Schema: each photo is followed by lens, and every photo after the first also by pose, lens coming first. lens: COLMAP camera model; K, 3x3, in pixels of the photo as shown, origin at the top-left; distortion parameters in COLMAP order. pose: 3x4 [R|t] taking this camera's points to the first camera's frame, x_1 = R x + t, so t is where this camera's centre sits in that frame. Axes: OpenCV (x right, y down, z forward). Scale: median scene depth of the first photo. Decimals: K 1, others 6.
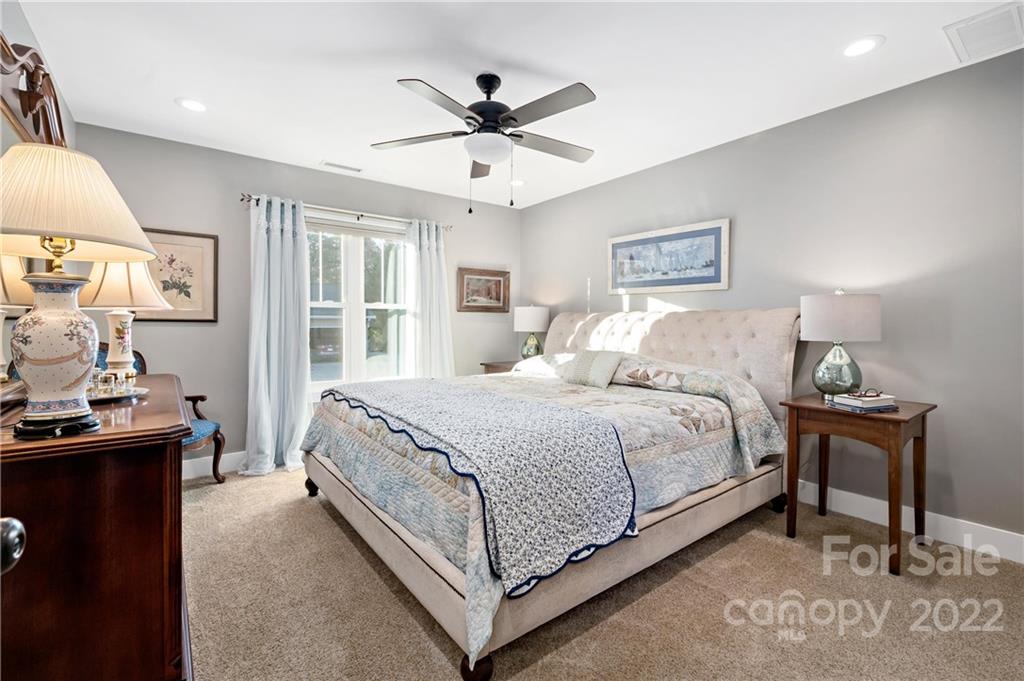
lens RADIAL K [[455.5, 0, 515.6], [0, 455.5, 330.3], [0, 0, 1]] dist [-0.001694, -0.000284]
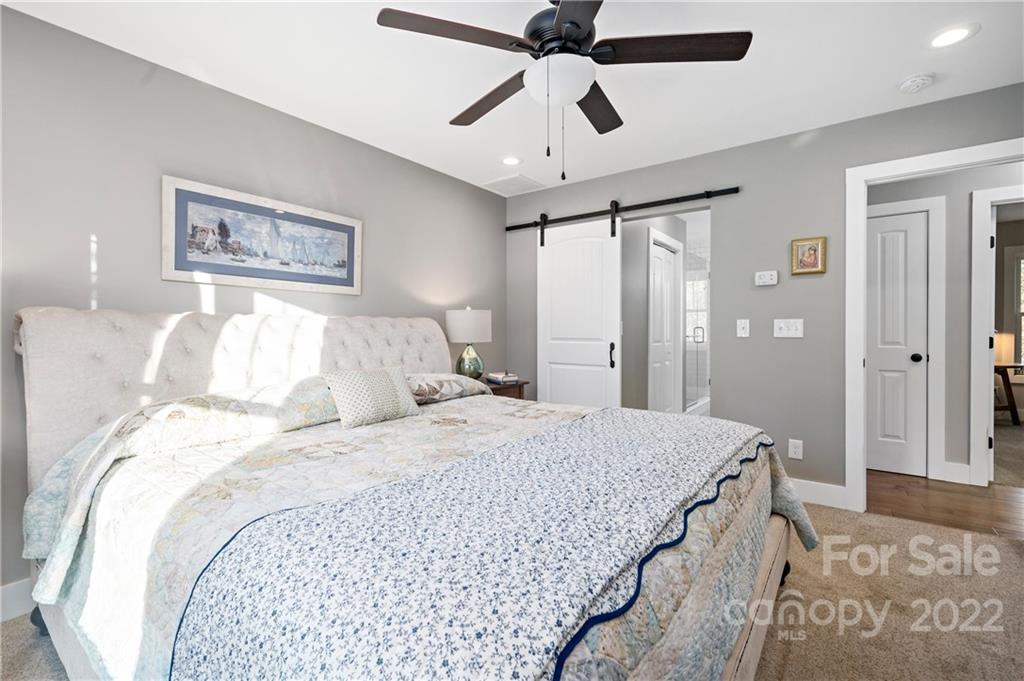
lens RADIAL K [[455.5, 0, 515.6], [0, 455.5, 330.3], [0, 0, 1]] dist [-0.001694, -0.000284]
pose [[-0.262721, -0.000965, 0.964871, -0.487799], [0.021391, 0.999748, 0.006824, -0.014377], [-0.964635, 0.022433, -0.262634, 0.850275]]
